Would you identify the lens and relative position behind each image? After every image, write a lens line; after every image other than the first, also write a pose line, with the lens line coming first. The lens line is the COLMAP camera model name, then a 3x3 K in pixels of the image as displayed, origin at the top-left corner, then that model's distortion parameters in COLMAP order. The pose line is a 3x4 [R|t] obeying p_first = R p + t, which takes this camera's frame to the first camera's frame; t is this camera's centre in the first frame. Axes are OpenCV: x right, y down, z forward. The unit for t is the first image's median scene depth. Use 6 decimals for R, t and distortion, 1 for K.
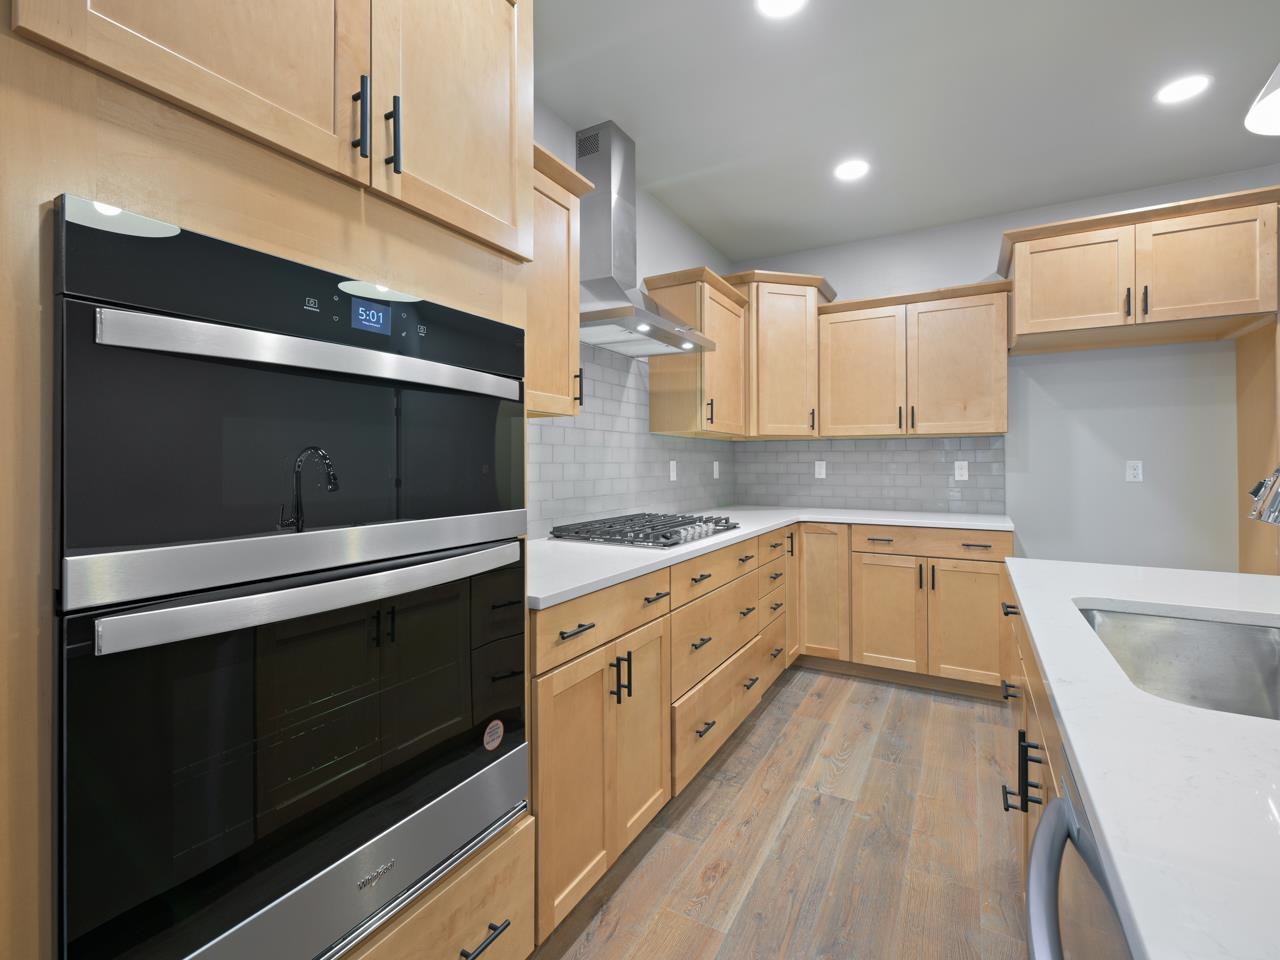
lens RADIAL K [[578.5, 0, 638.5], [0, 578.5, 457.8], [0, 0, 1]] dist [-0.000564, -0.000668]
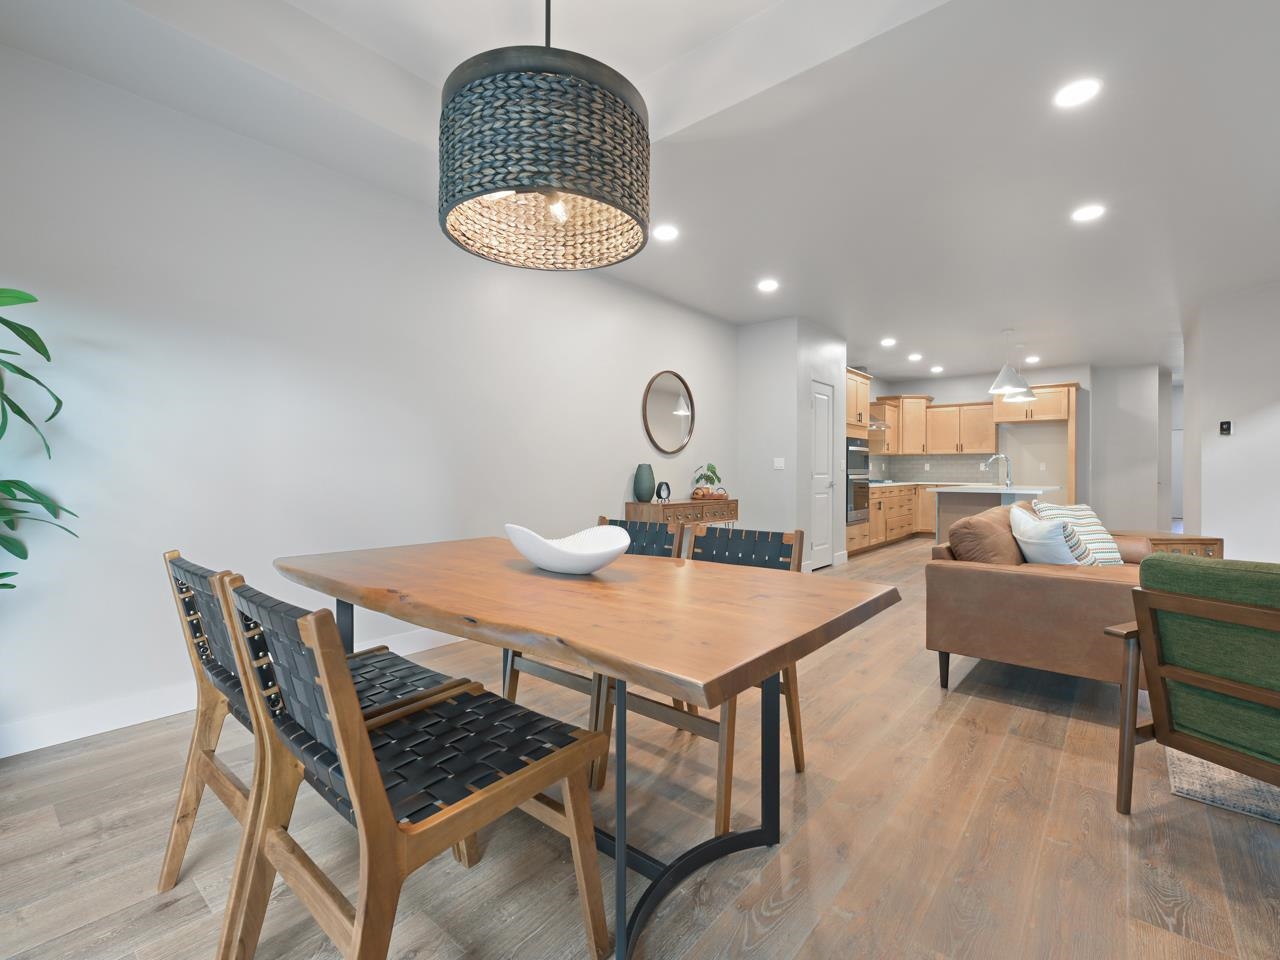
lens RADIAL K [[577.2, 0, 638.9], [0, 577.2, 473.6], [0, 0, 1]] dist [-0.001764, -0.000194]
pose [[0.983527, 0.003054, -0.180734, -0.627883], [-0.000815, 0.999922, 0.012459, 0.025000], [0.180758, -0.012107, 0.983453, -2.285470]]
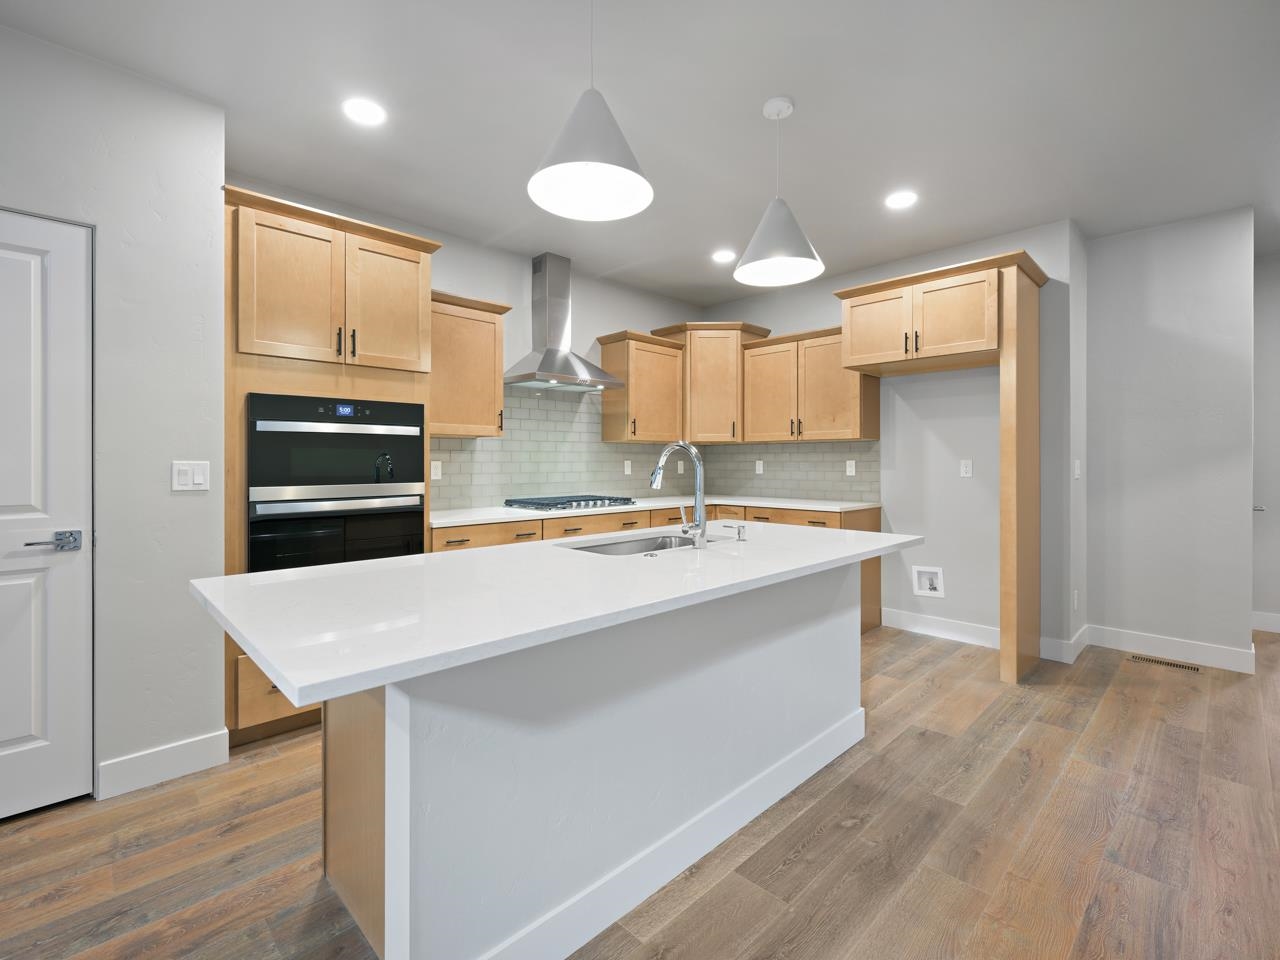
lens RADIAL K [[576.2, 0, 636.6], [0, 576.2, 462.6], [0, 0, 1]] dist [-0.013154, -0.000060]
pose [[0.960235, 0.000032, -0.279192, 0.542766], [0.003144, 0.999935, 0.010928, -0.005892], [0.279175, -0.011371, 0.960173, -0.413440]]
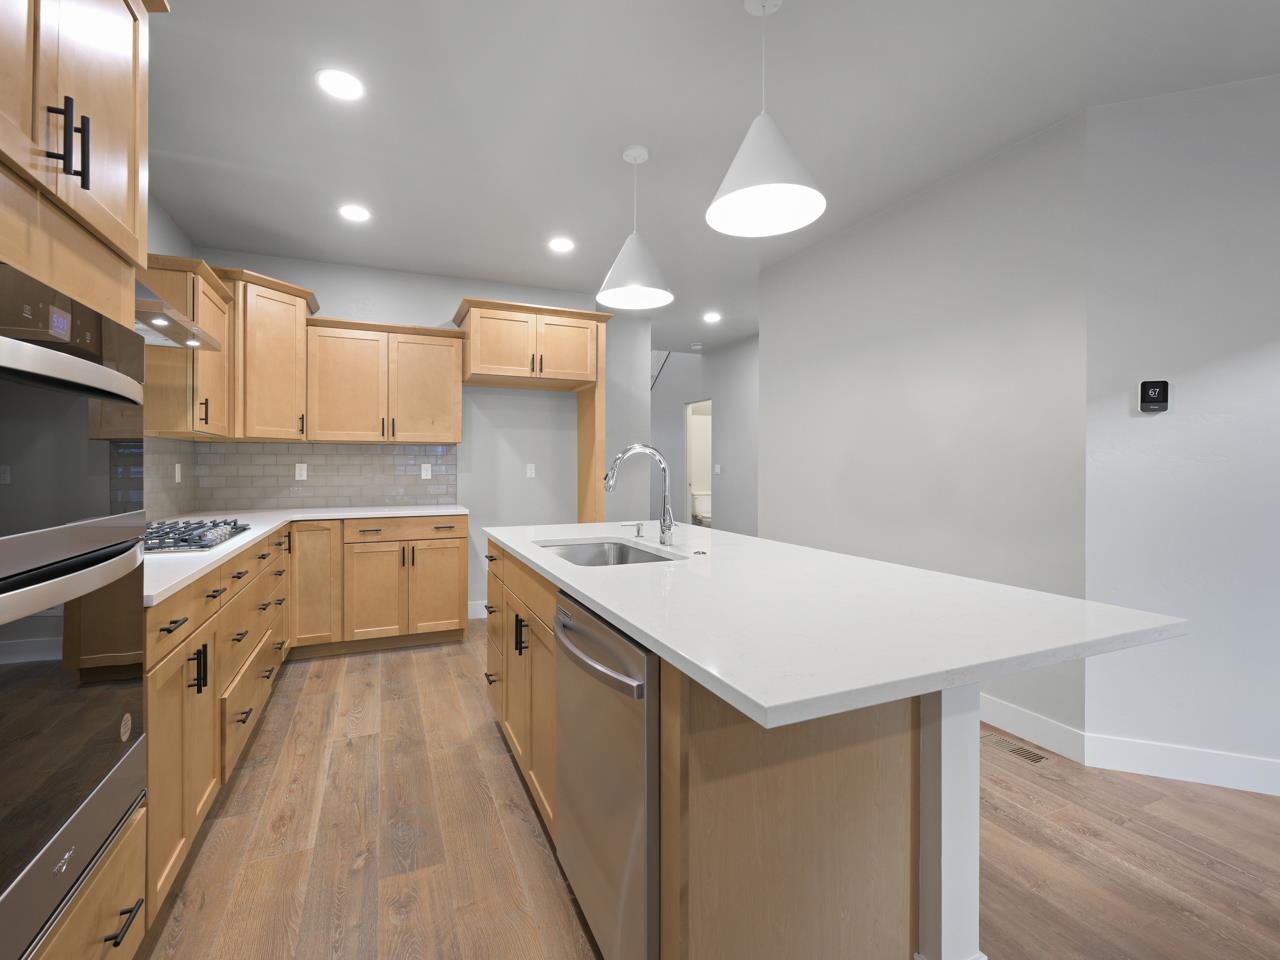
lens RADIAL K [[583.8, 0, 620.3], [0, 583.8, 456.5], [0, 0, 1]] dist [0.029999, -0.000052]
pose [[0.616441, 0.012647, 0.787299, -0.222817], [-0.008221, 0.999920, -0.009625, -0.001987], [-0.787358, -0.000539, 0.616496, -0.146198]]
